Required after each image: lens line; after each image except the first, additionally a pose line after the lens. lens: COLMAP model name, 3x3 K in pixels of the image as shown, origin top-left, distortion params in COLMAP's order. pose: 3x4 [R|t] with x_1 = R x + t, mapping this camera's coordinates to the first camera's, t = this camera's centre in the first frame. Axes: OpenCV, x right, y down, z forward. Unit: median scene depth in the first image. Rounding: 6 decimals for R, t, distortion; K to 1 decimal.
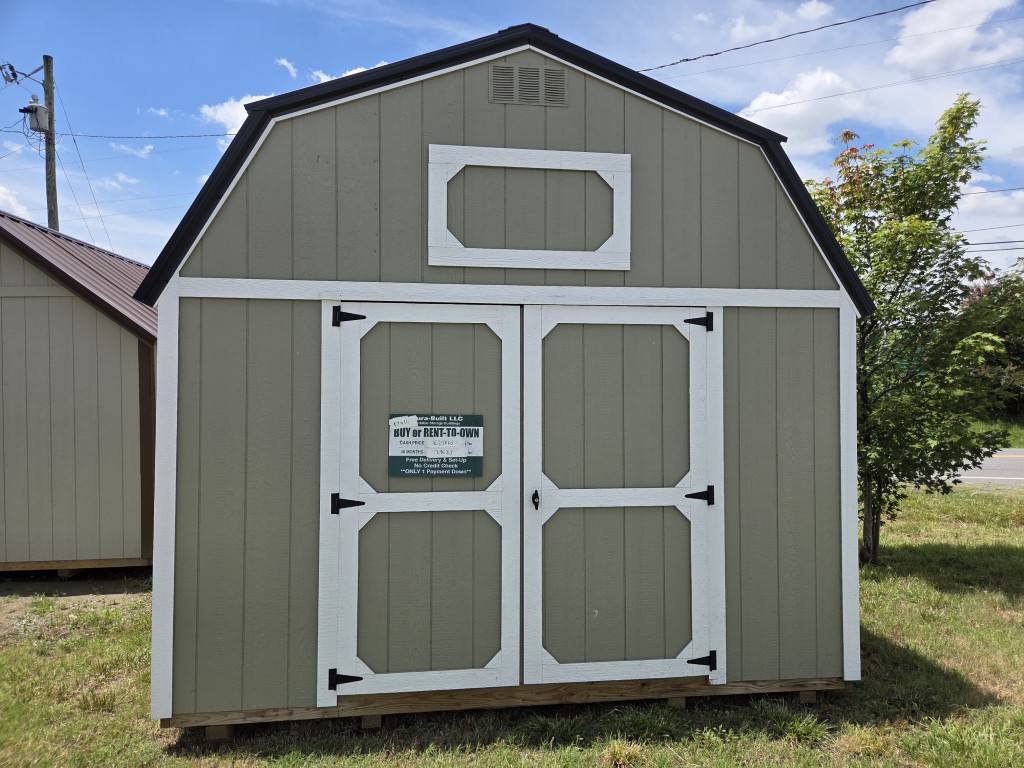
lens RADIAL K [[694.0, 0, 516.9], [0, 694.0, 377.6], [0, 0, 1]] dist [0.085595, -0.001592]
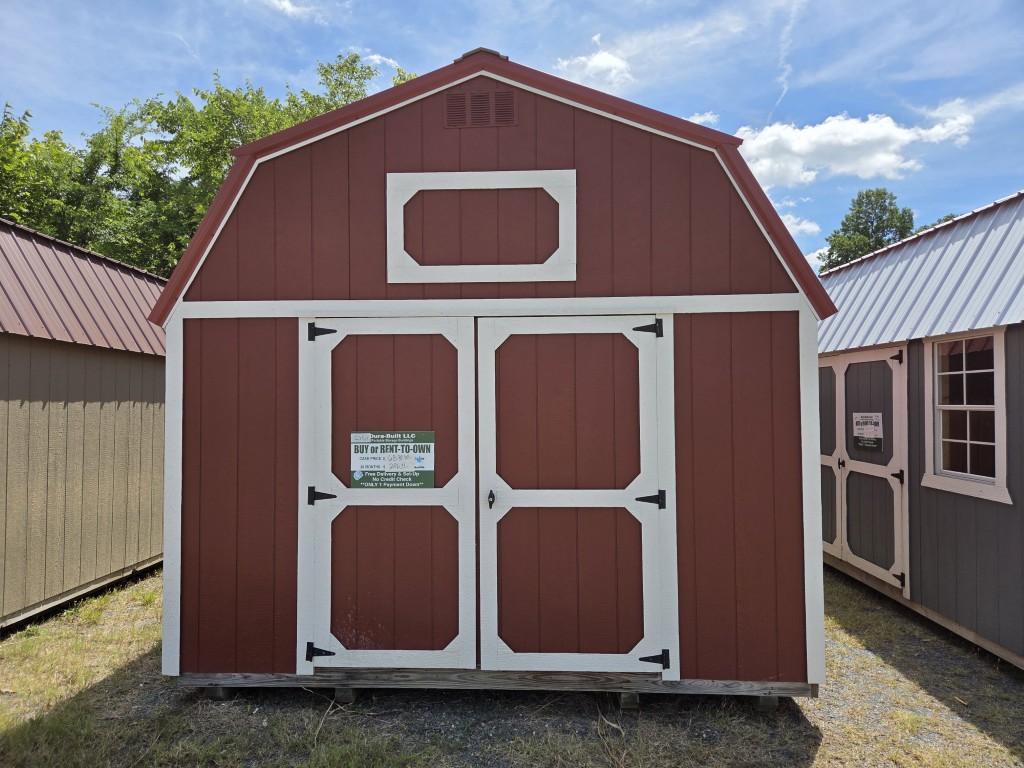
lens RADIAL K [[694.0, 0, 509.1], [0, 694.0, 378.6], [0, 0, 1]] dist [0.085595, -0.001592]
pose [[0.981413, -0.006038, -0.191811, 0.262721], [0.009086, 0.999846, 0.015016, -0.025565], [0.191691, -0.016480, 0.981317, -0.043436]]
